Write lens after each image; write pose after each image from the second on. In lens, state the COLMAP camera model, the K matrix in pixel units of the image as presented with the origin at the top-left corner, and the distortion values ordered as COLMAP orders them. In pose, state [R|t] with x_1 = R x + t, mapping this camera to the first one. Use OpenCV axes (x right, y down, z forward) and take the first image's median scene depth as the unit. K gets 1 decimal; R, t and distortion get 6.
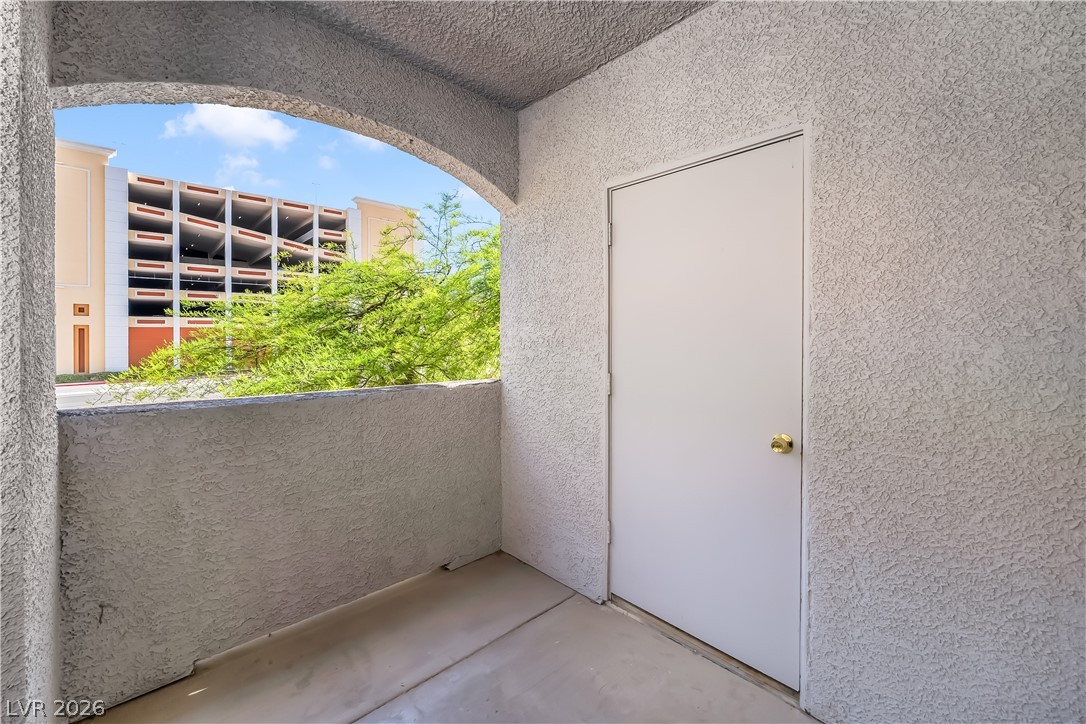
lens RADIAL K [[444.9, 0, 538.0], [0, 444.9, 342.8], [0, 0, 1]] dist [-0.001314, -0.000040]
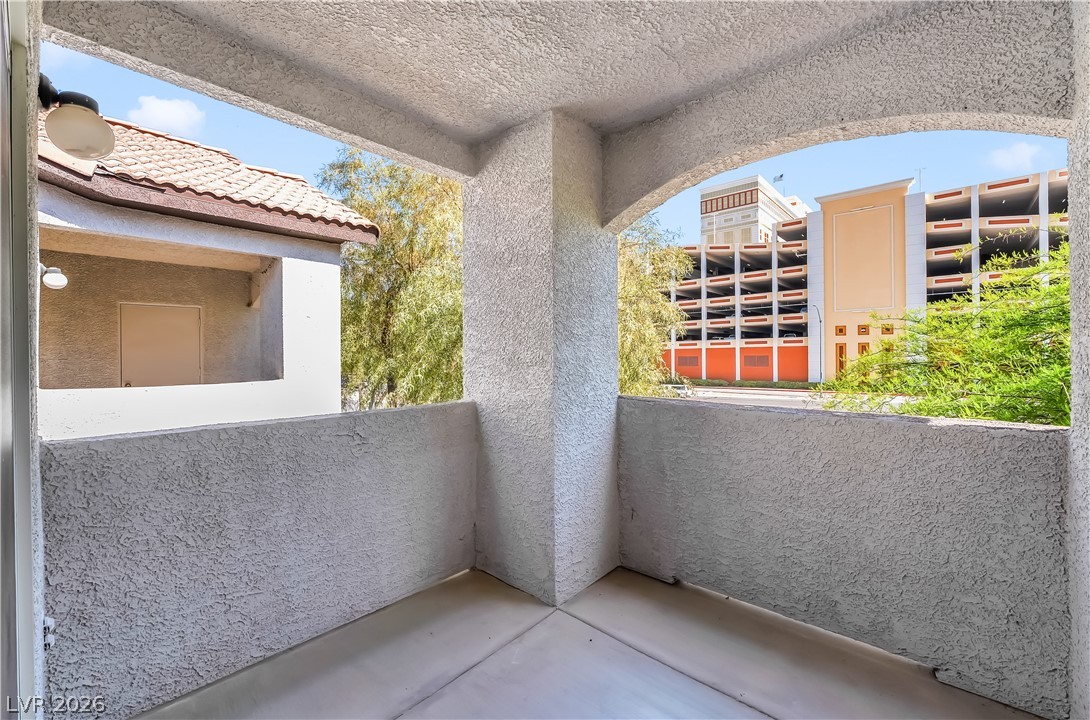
lens RADIAL K [[447.7, 0, 546.1], [0, 447.7, 356.5], [0, 0, 1]] dist [-0.015343, -0.000022]
pose [[0.102763, 0.005629, -0.994690, 0.441265], [-0.009297, 0.999946, 0.004698, -0.008031], [0.994662, 0.008764, 0.102810, 0.290969]]
